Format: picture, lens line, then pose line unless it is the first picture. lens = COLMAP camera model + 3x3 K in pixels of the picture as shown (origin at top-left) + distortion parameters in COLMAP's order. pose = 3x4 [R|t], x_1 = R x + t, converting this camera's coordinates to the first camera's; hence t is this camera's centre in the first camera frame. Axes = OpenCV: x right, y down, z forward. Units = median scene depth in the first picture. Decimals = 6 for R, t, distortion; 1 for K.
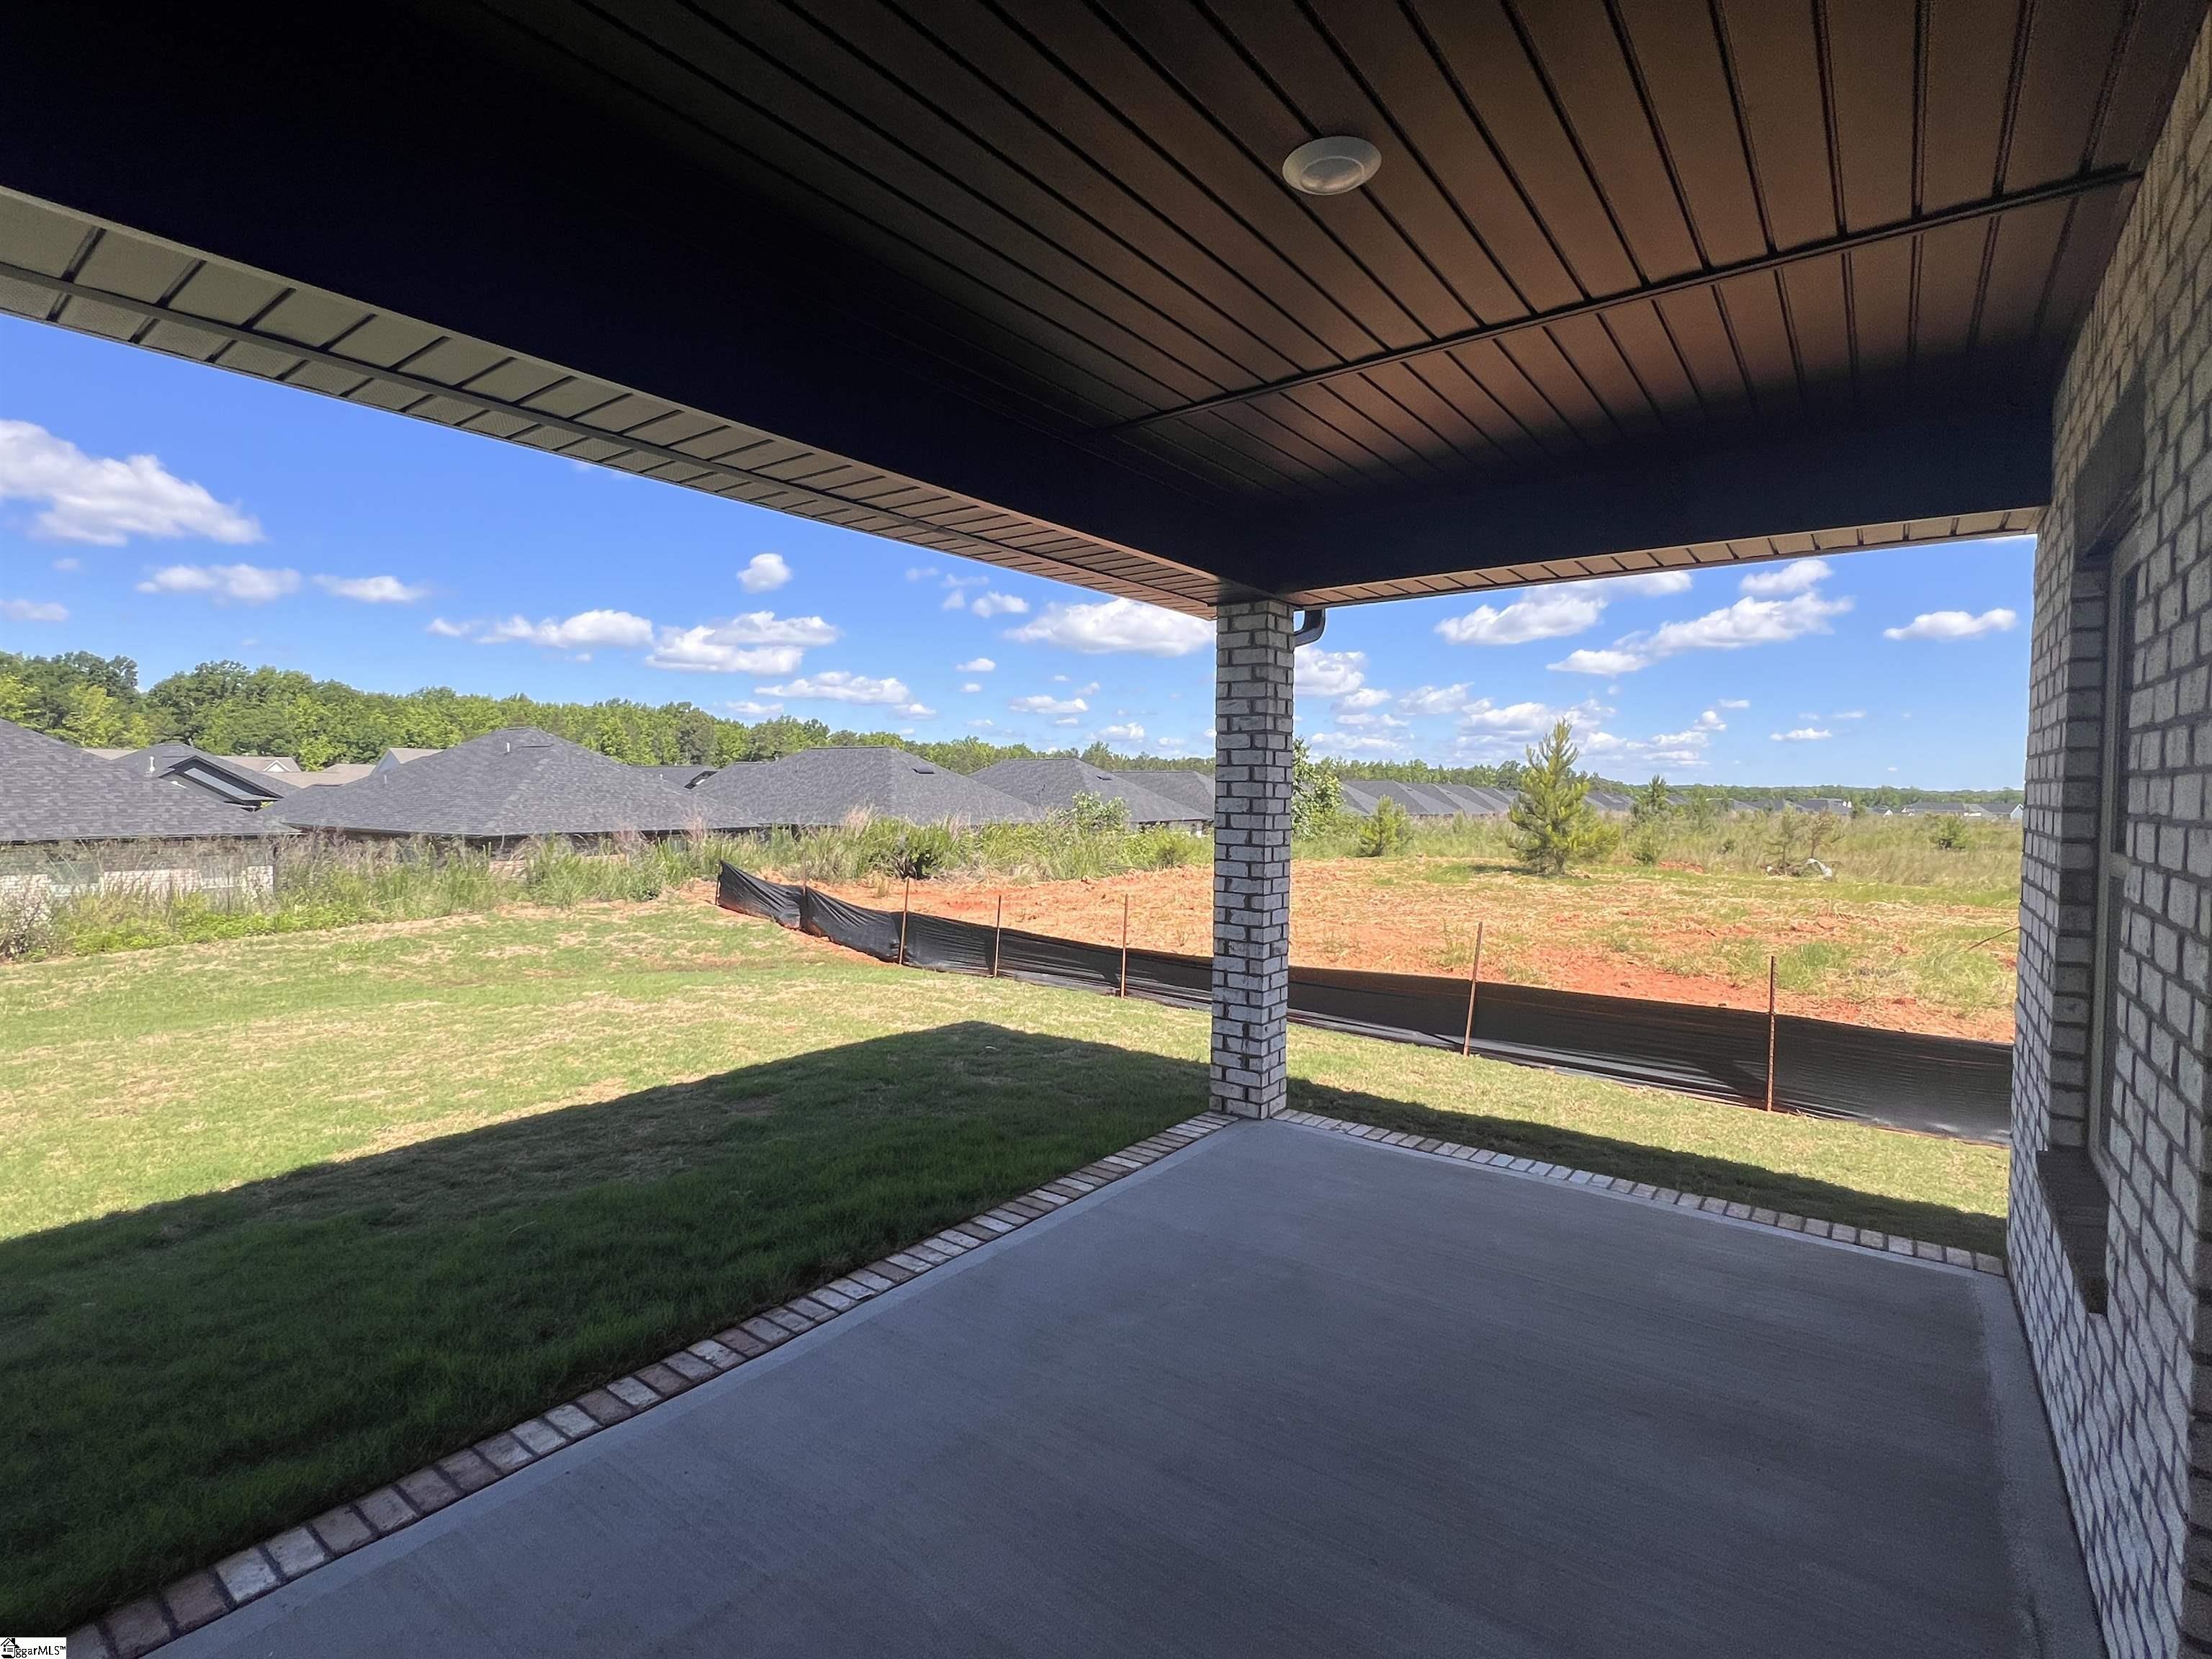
lens RADIAL K [[1035.2, 0, 1090.8], [0, 1035.2, 818.9], [0, 0, 1]] dist [-0.003345, 0.001072]
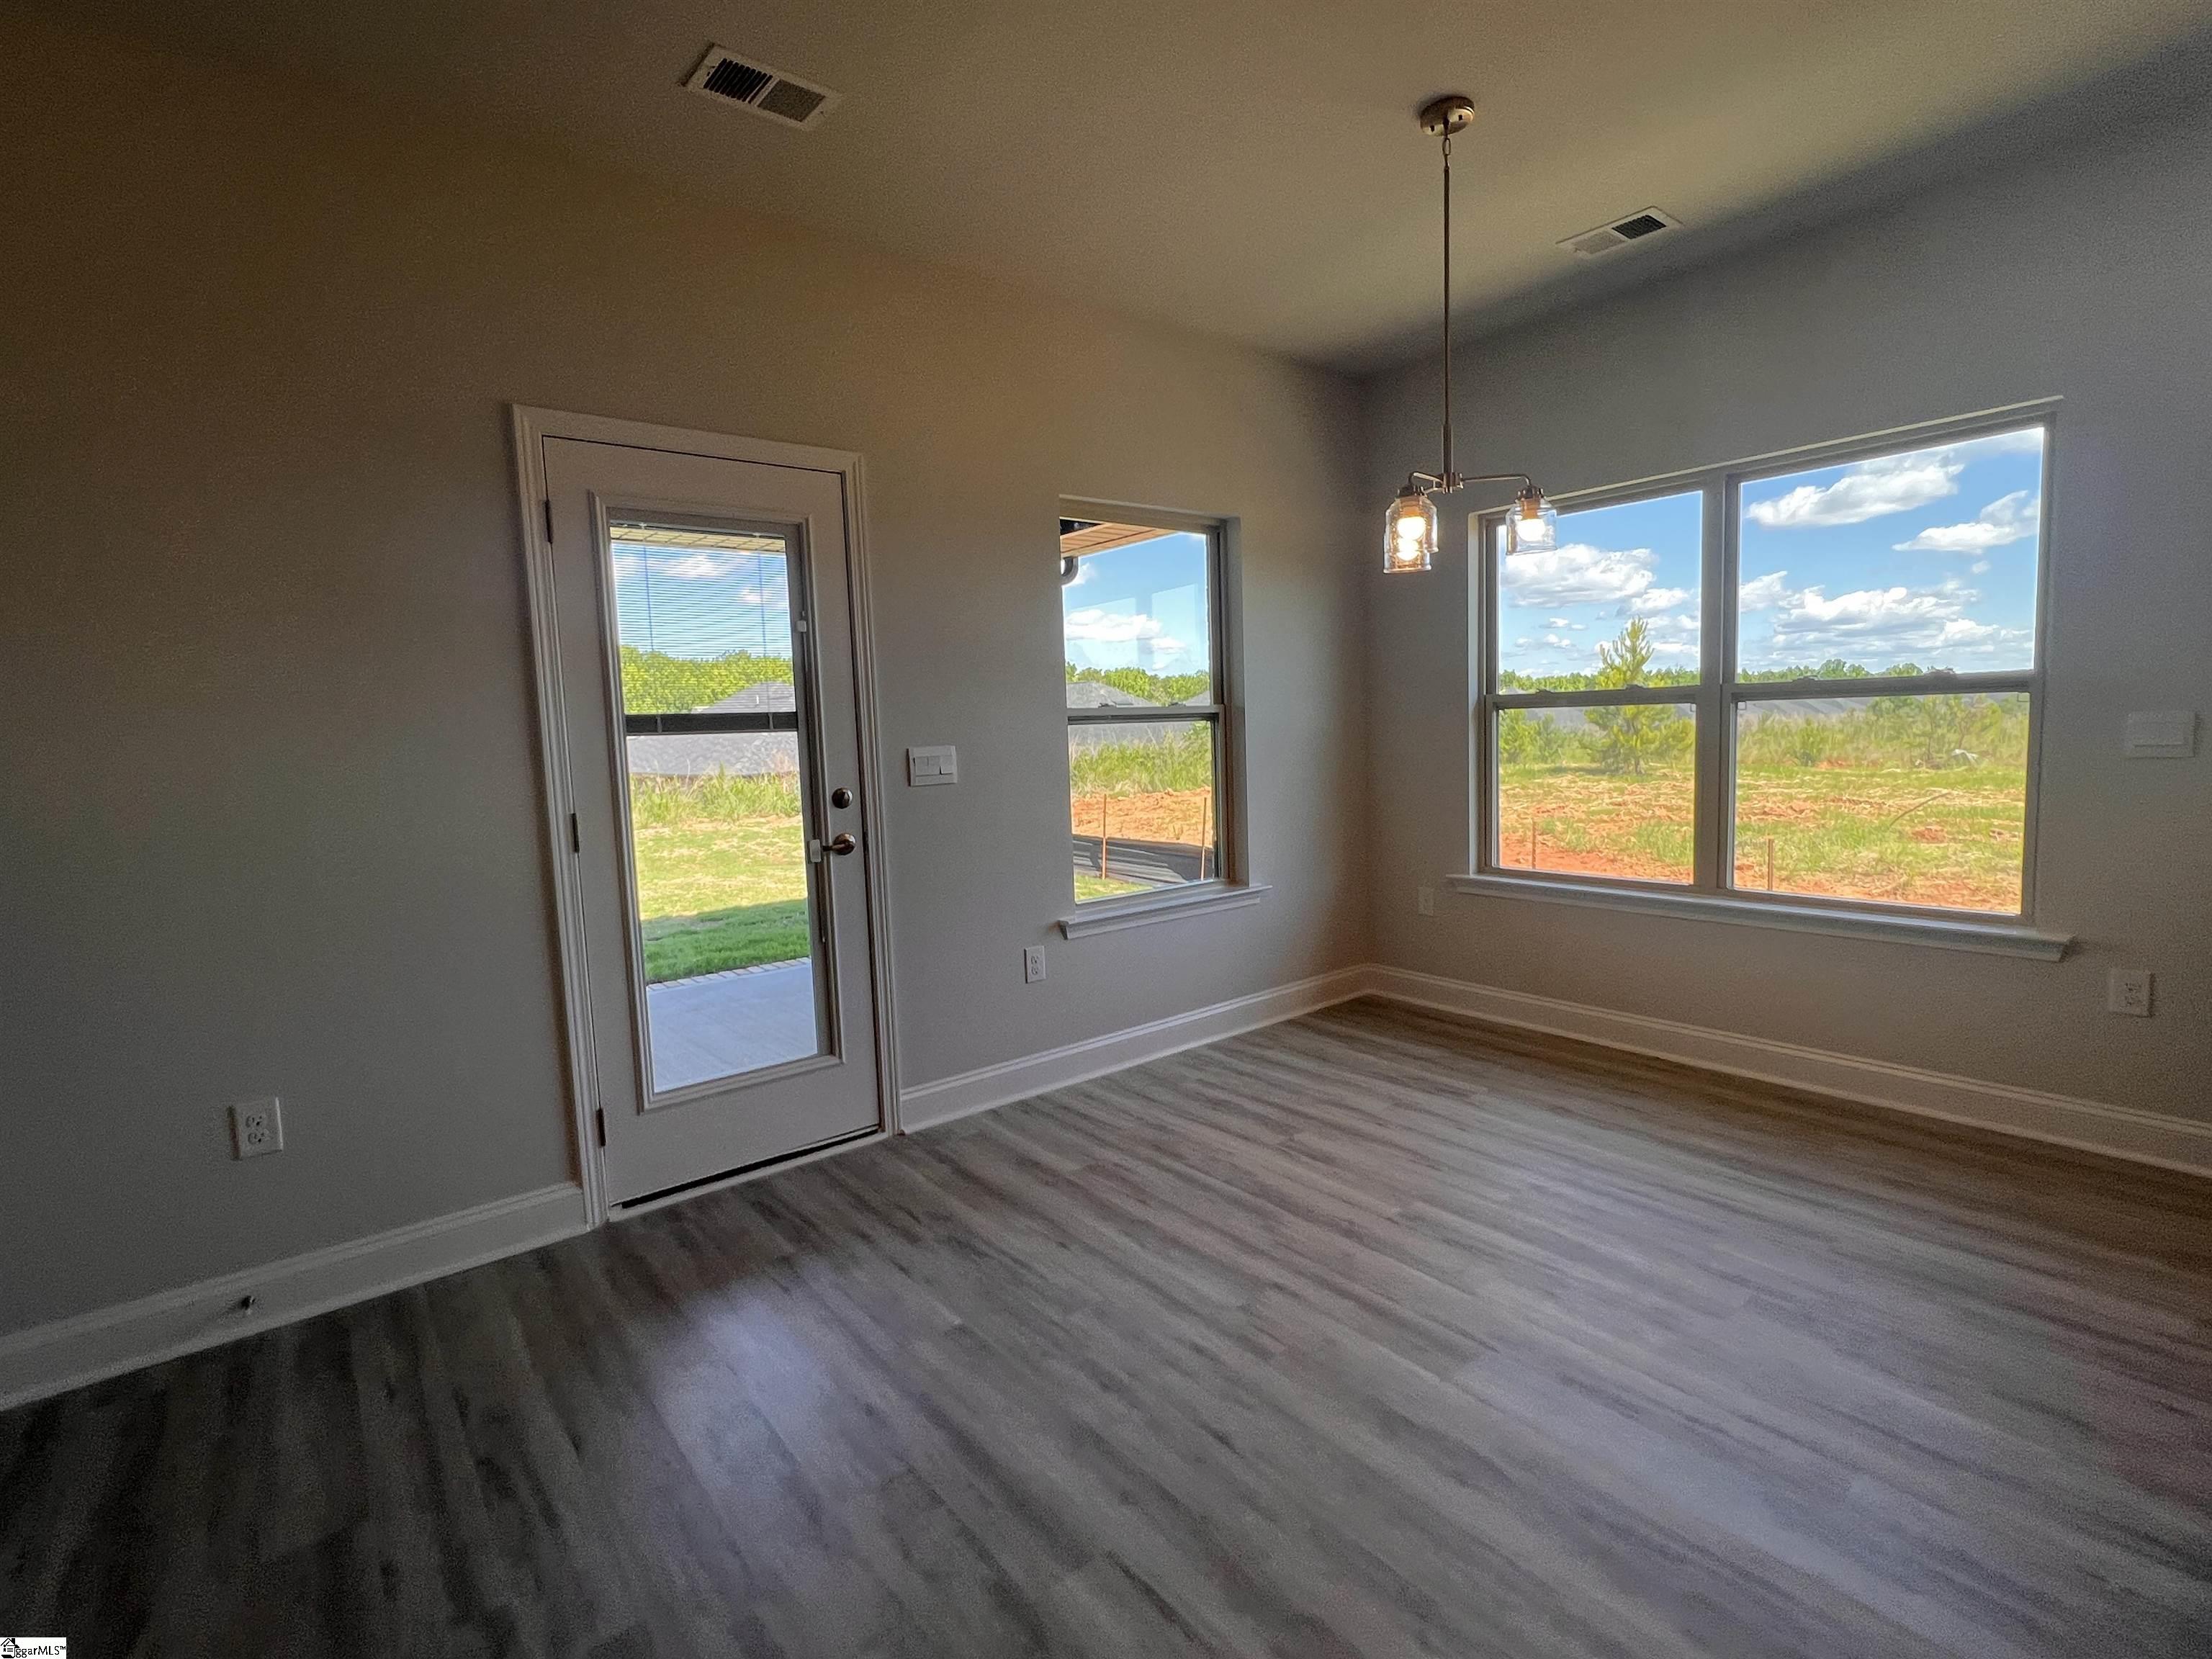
lens RADIAL K [[1035.8, 0, 1096.1], [0, 1035.8, 823.1], [0, 0, 1]] dist [-0.003195, 0.000888]
pose [[0.970193, -0.020397, -0.241474, 0.389680], [0.037227, 0.997168, 0.065344, 0.034221], [0.239457, -0.072386, 0.968205, -0.208405]]
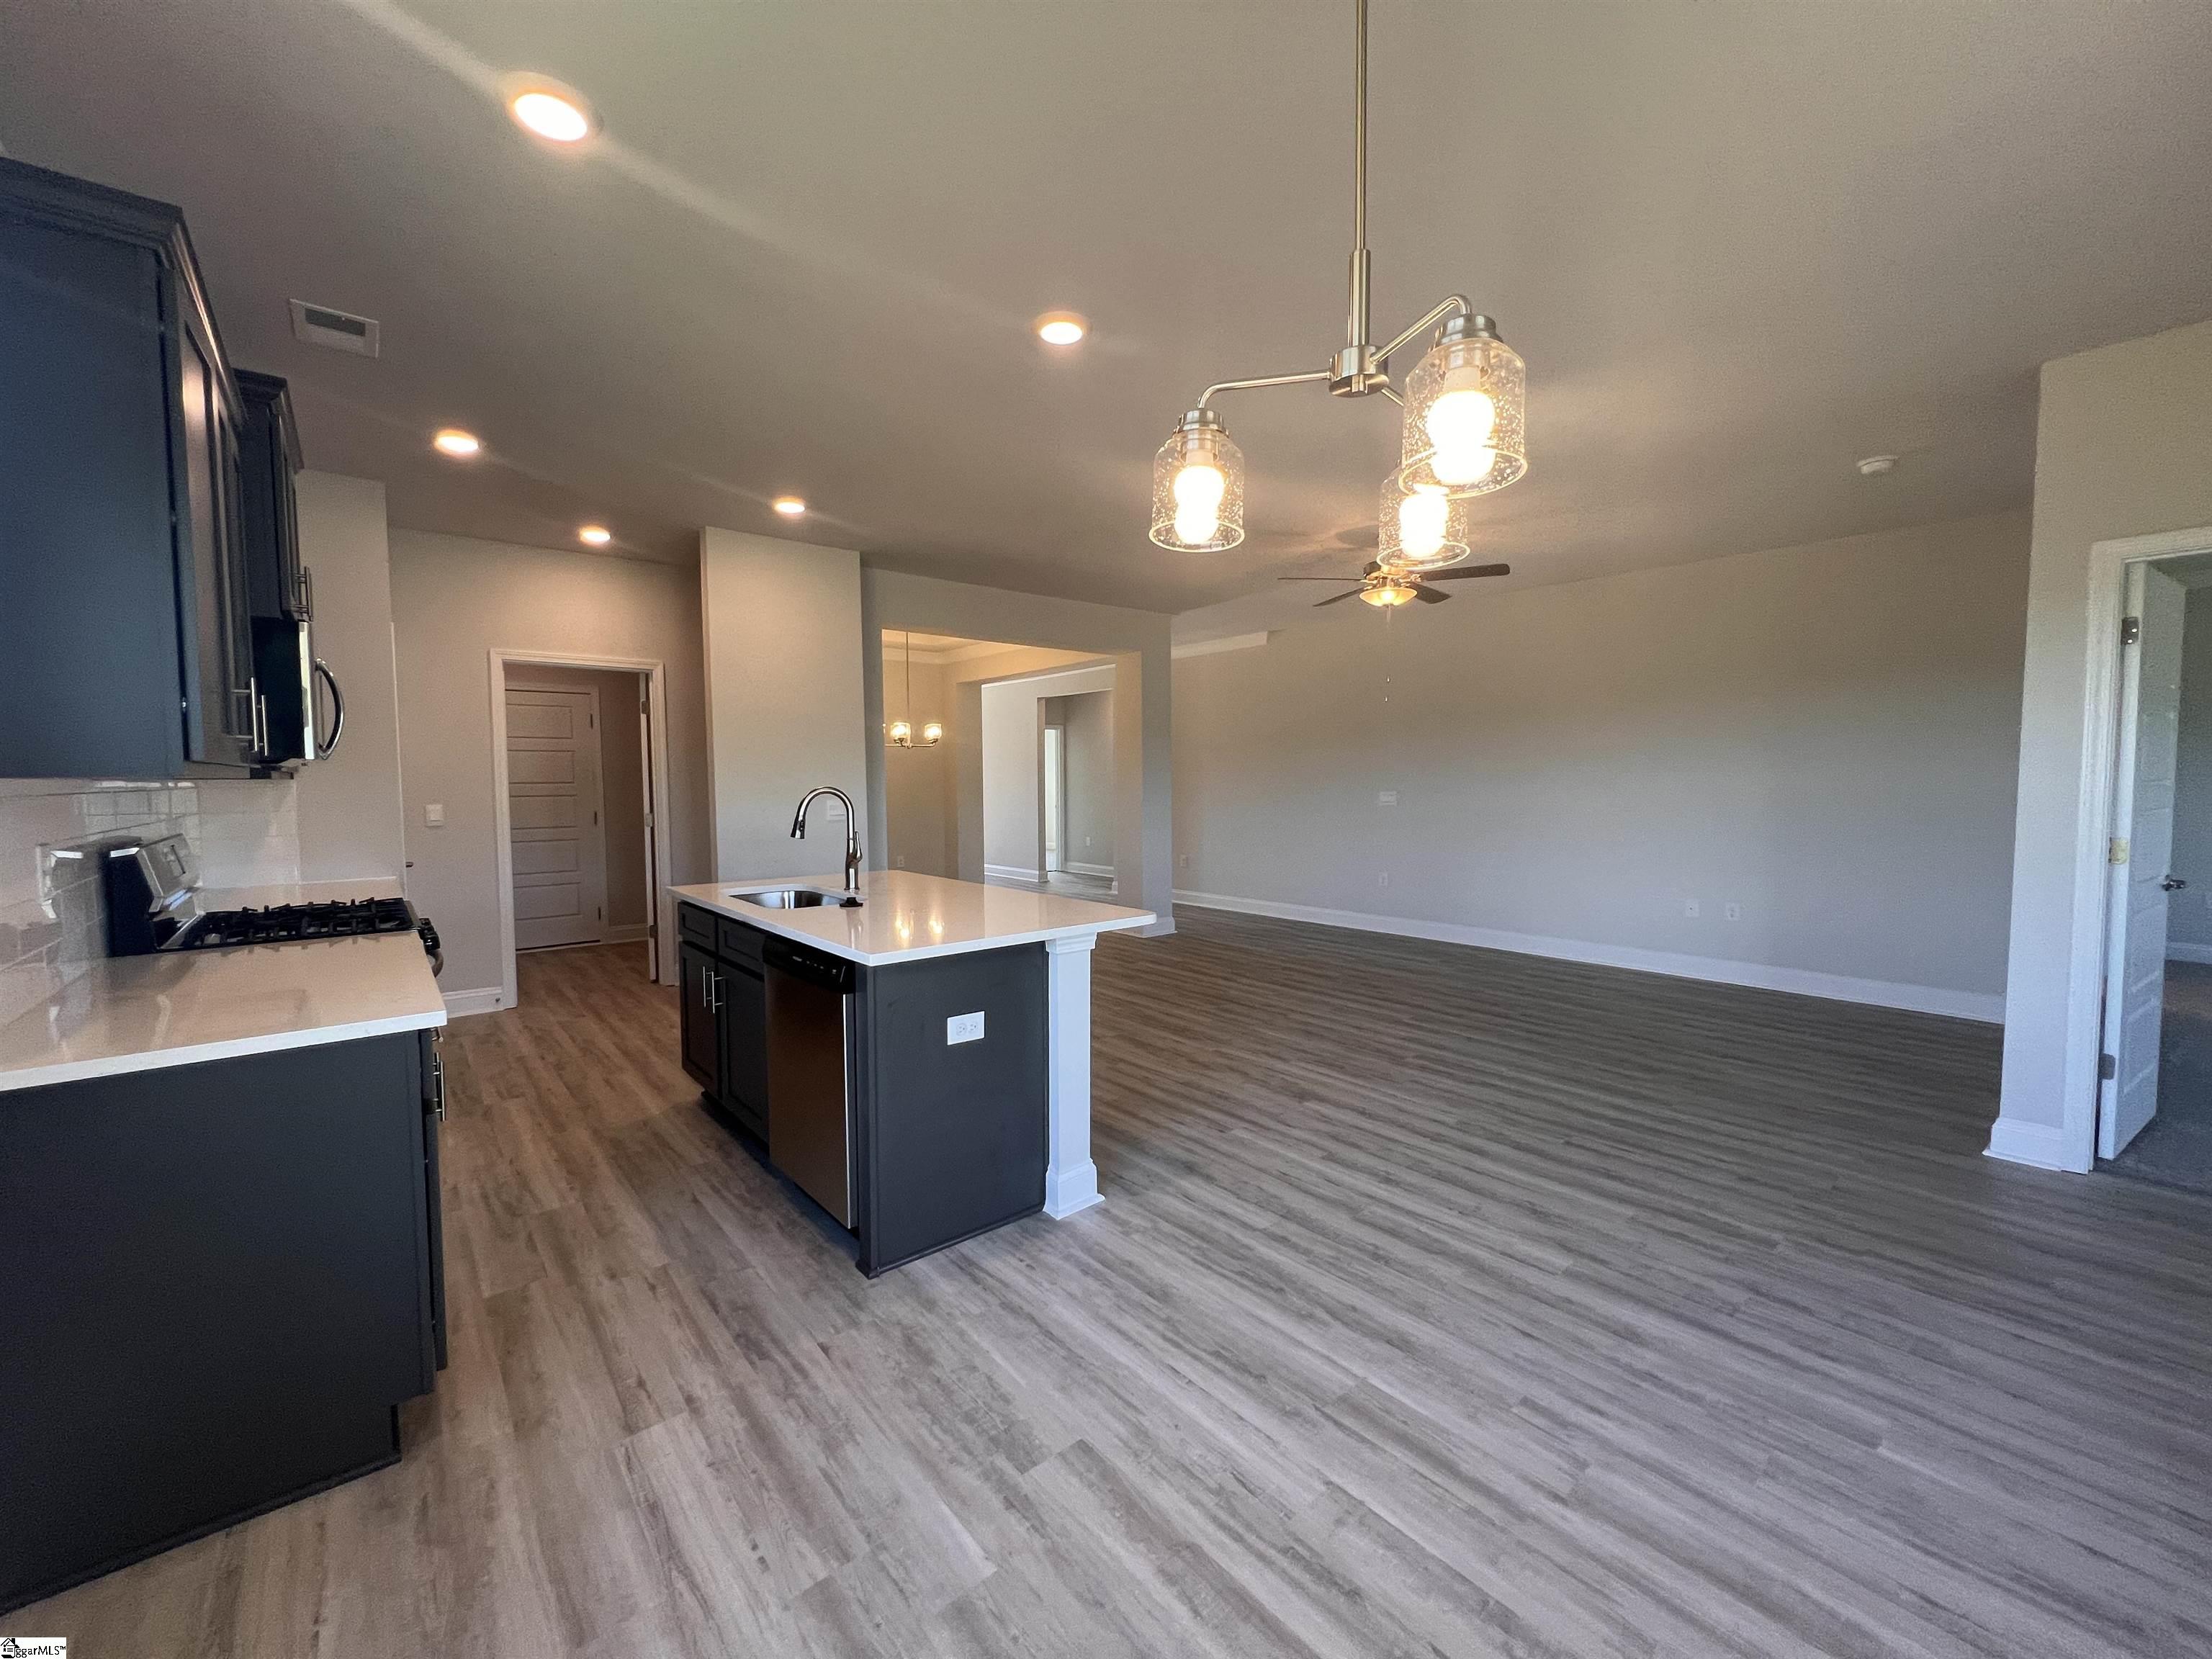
lens RADIAL K [[886.3, 0, 1102.3], [0, 886.3, 823.8], [0, 0, 1]] dist [-0.000316, 0.000427]
pose [[-0.976297, -0.015430, 0.215887, 0.429045], [0.002902, 0.996433, 0.084340, 0.009514], [-0.216418, 0.082967, -0.972769, 0.294759]]
